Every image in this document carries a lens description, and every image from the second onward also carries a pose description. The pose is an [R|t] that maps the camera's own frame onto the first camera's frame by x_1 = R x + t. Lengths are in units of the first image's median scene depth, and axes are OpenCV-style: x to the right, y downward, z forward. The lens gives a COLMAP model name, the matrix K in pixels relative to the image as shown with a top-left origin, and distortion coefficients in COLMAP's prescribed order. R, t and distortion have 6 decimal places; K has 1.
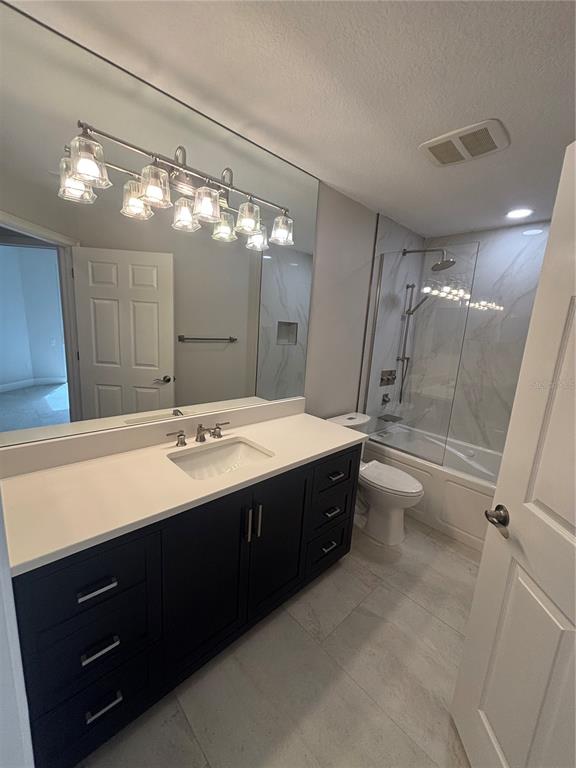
lens RADIAL K [[309.8, 0, 287.1], [0, 309.8, 385.3], [0, 0, 1]] dist [-0.000254, 0.001153]
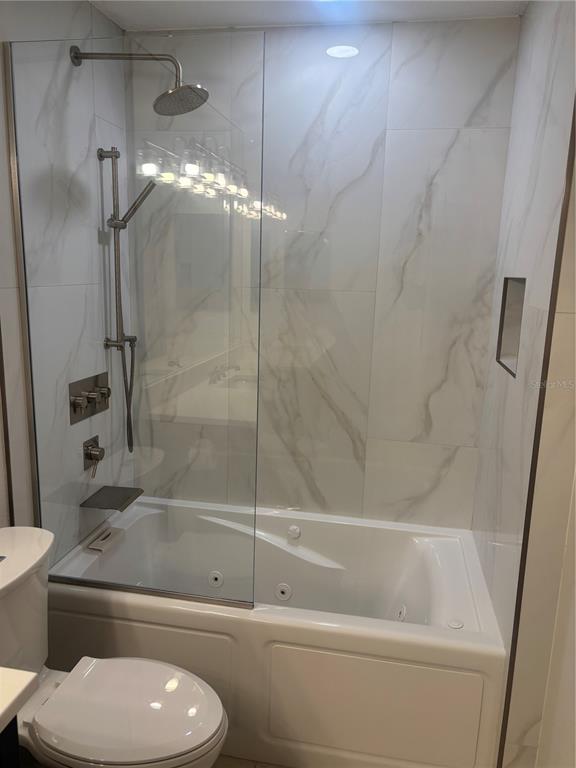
lens RADIAL K [[579.8, 0, 288.5], [0, 579.8, 384.7], [0, 0, 1]] dist [0.023962, -0.006426]
pose [[0.803992, -0.157463, 0.573413, 0.114027], [0.134507, 0.987466, 0.082570, -0.064616], [-0.579228, 0.010742, 0.815095, 0.274213]]
